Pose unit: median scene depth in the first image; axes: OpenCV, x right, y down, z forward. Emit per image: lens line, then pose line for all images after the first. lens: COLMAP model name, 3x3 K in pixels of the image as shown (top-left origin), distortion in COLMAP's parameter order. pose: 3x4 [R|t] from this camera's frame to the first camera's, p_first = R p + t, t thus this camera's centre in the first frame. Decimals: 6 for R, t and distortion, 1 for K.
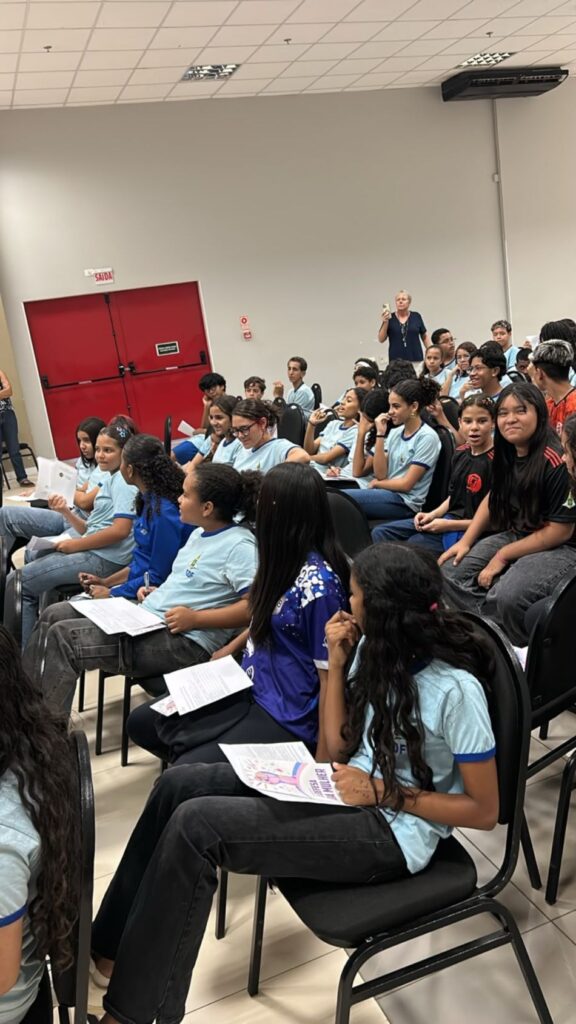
lens RADIAL K [[805.9, 0, 288.0], [0, 805.9, 512.0], [0, 0, 1]] dist [0.016245, 0.010310]
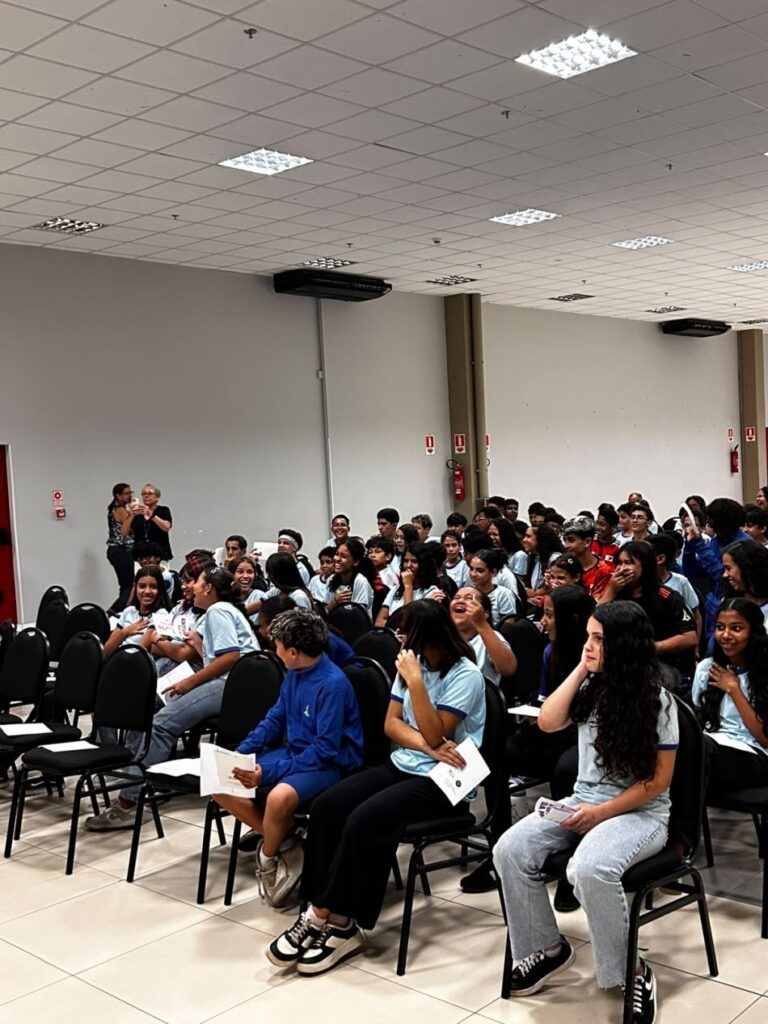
lens RADIAL K [[1129.5, 0, 384.0], [0, 1129.5, 512.0], [0, 0, 1]] dist [0.138670, -0.428881]
pose [[0.900086, 0.080063, 0.428294, -0.243253], [0.028373, 0.970116, -0.240976, 0.065237], [-0.434788, 0.229051, 0.870916, -0.150610]]
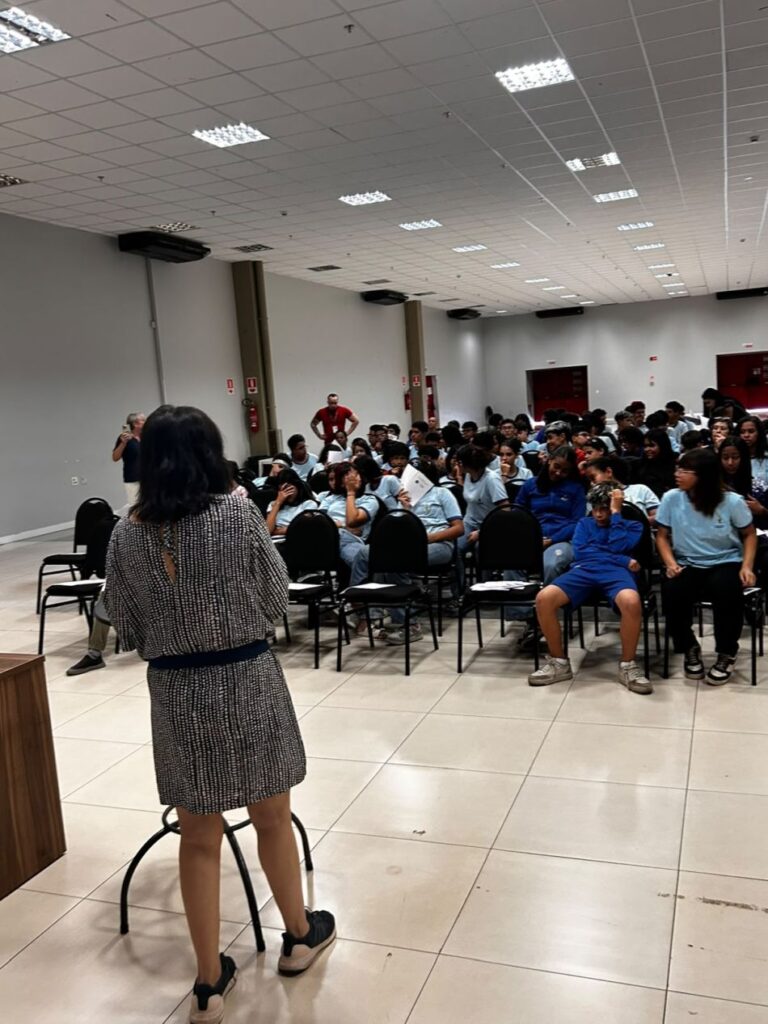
lens RADIAL K [[931.5, 0, 384.0], [0, 931.5, 512.0], [0, 0, 1]] dist [0.050608, -0.194862]
pose [[0.682655, 0.007311, 0.730704, -0.482133], [0.147008, 0.978132, -0.147128, 0.070044], [-0.715801, 0.207858, 0.666652, -0.010223]]
